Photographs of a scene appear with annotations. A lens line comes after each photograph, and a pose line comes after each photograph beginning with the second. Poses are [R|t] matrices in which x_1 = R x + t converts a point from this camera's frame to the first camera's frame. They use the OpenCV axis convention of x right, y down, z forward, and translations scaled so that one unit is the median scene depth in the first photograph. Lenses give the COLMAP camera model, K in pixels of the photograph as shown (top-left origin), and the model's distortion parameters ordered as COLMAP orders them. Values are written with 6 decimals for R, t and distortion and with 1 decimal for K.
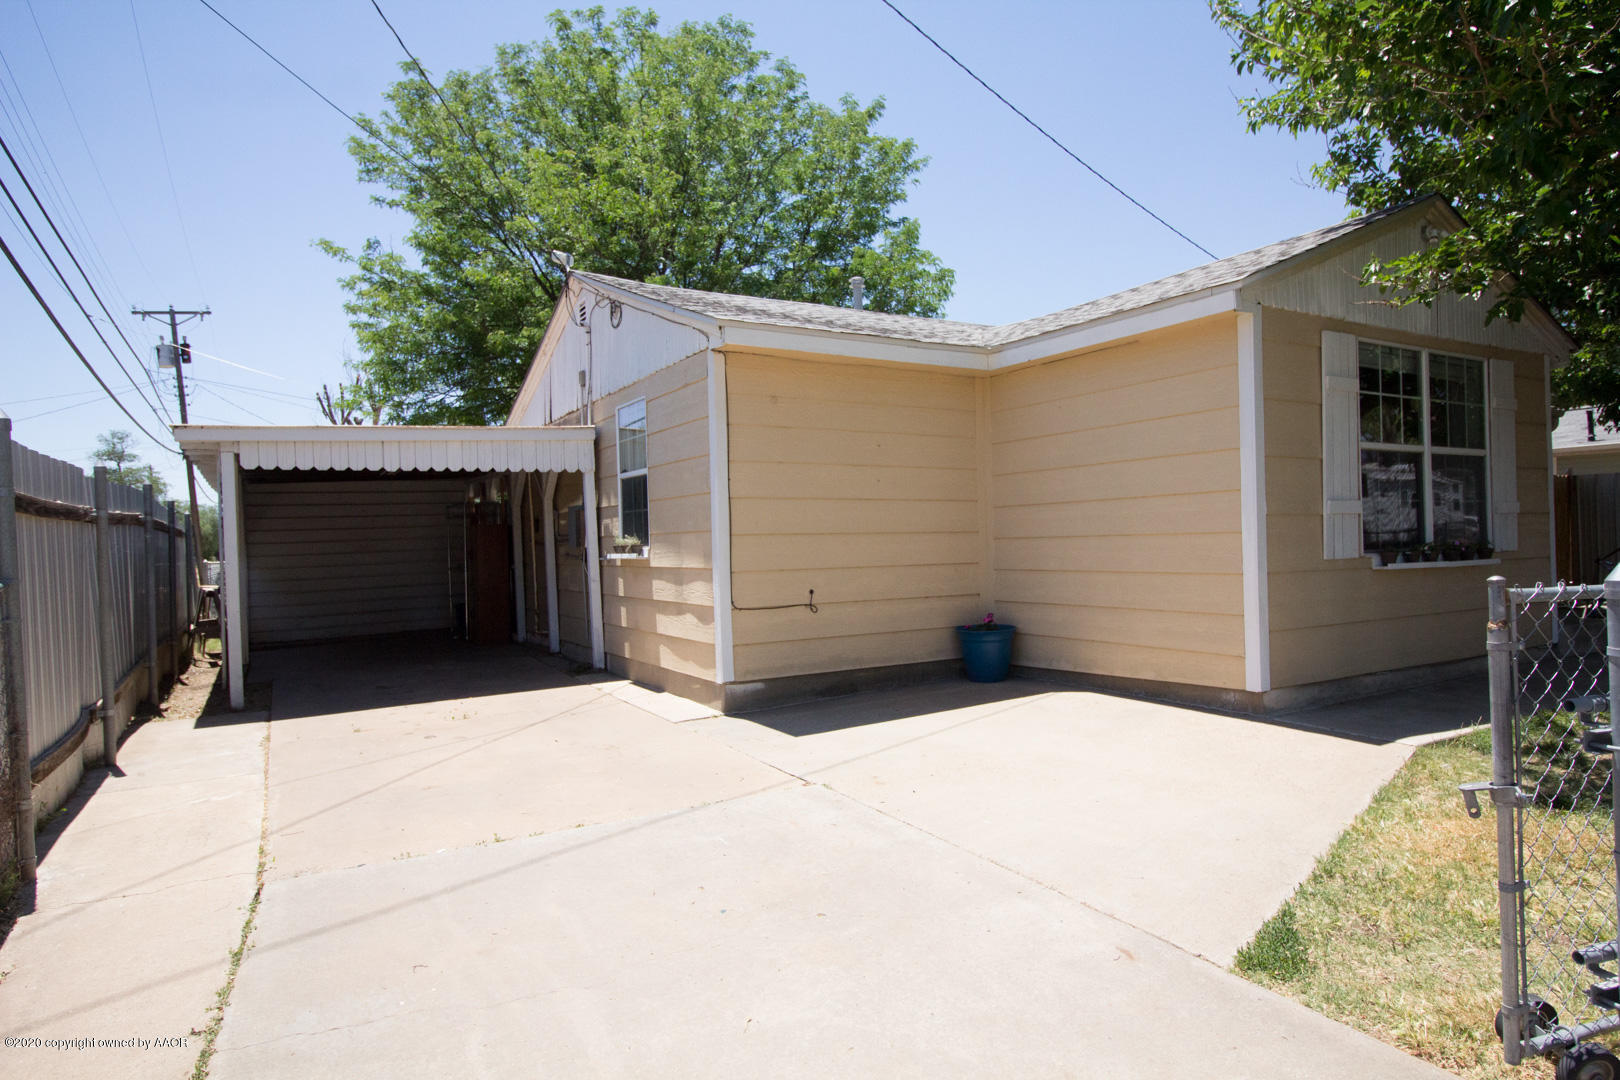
lens RADIAL K [[954.4, 0, 810.0], [0, 954.4, 540.0], [0, 0, 1]] dist [0.006120, 0.000504]
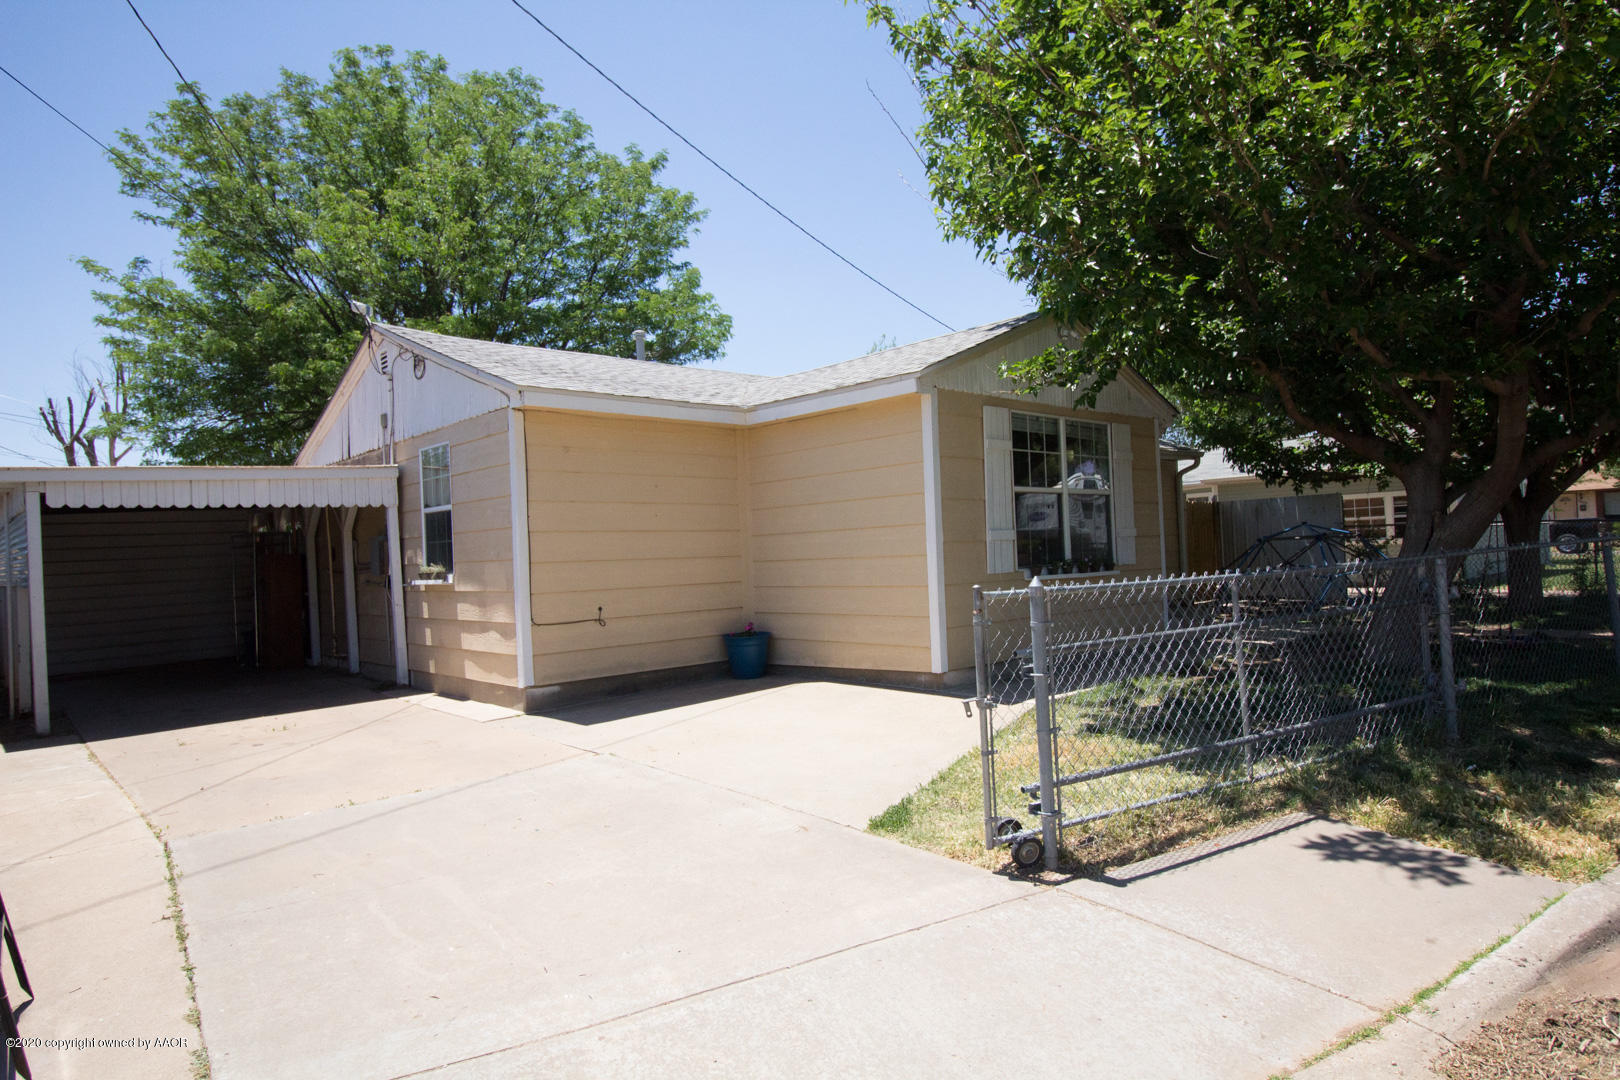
lens RADIAL K [[981.9, 0, 832.4], [0, 981.9, 527.8], [0, 0, 1]] dist [-0.024416, -0.002880]
pose [[0.973243, -0.009593, 0.229580, 0.002768], [0.016501, 0.999466, -0.028188, -0.005483], [-0.229187, 0.031222, 0.972882, -0.181514]]
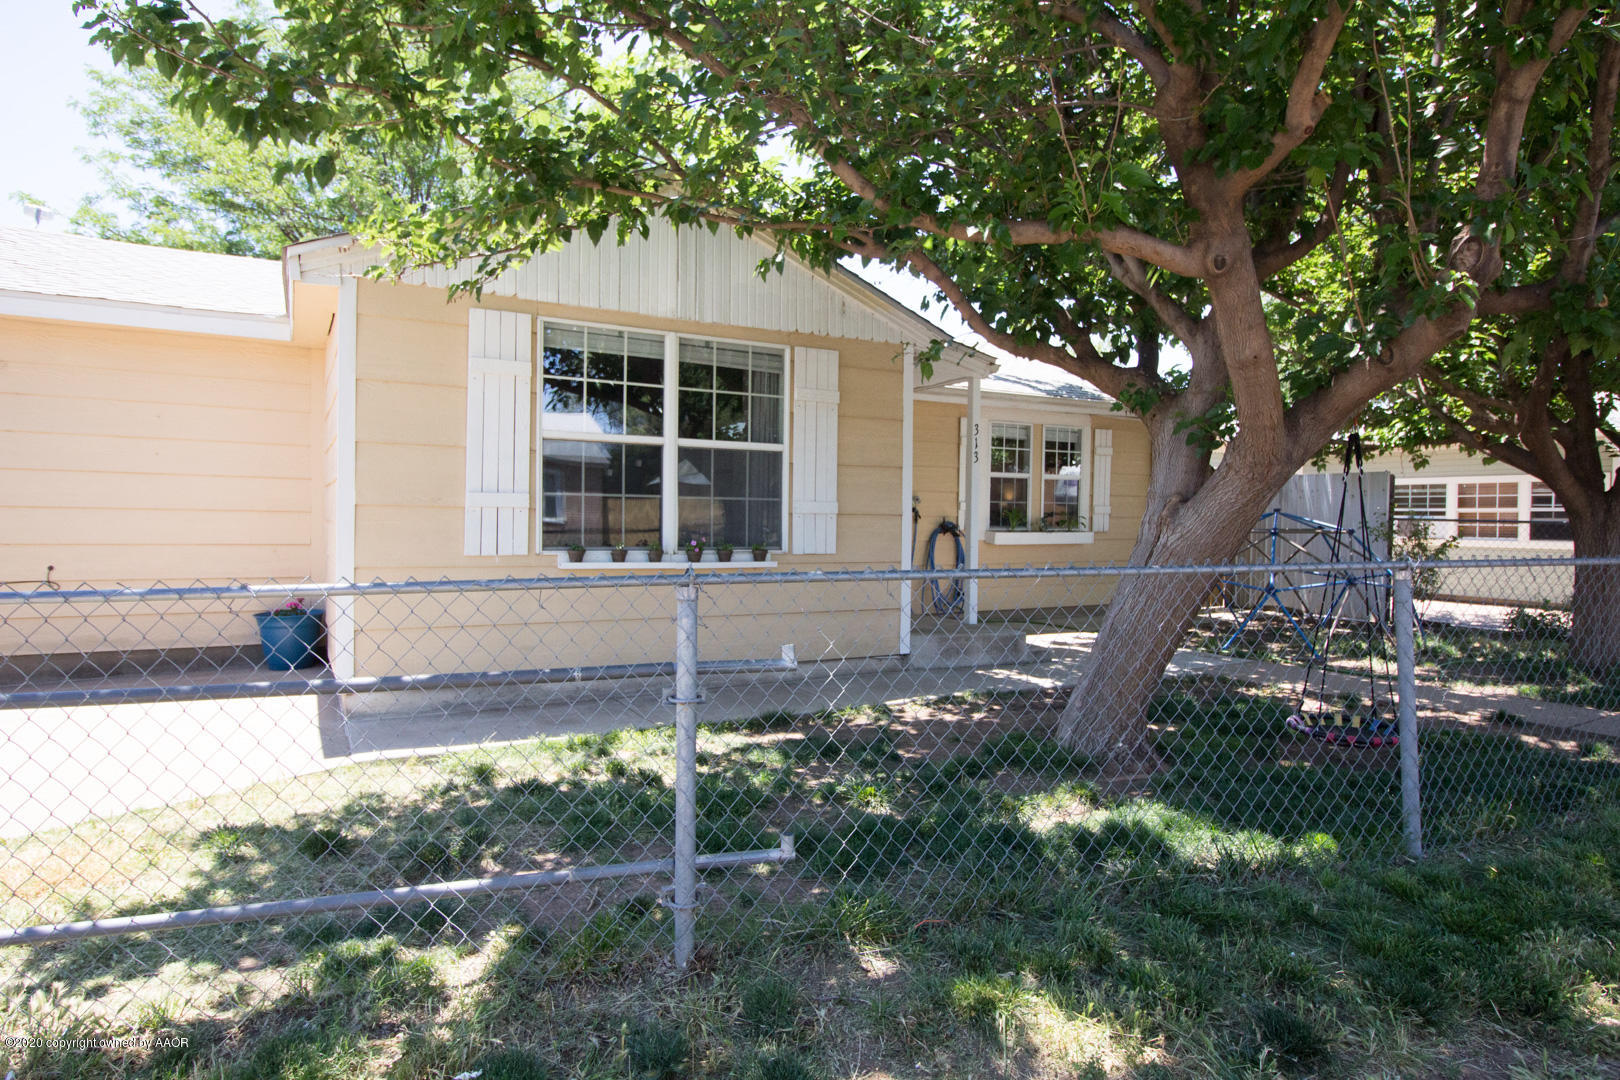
lens RADIAL K [[954.4, 0, 810.0], [0, 954.4, 540.0], [0, 0, 1]] dist [0.006120, 0.000504]
pose [[0.998568, 0.038671, -0.036967, 0.539768], [-0.037697, 0.998933, 0.026691, -0.018807], [0.037960, -0.025259, 0.998960, 0.051795]]
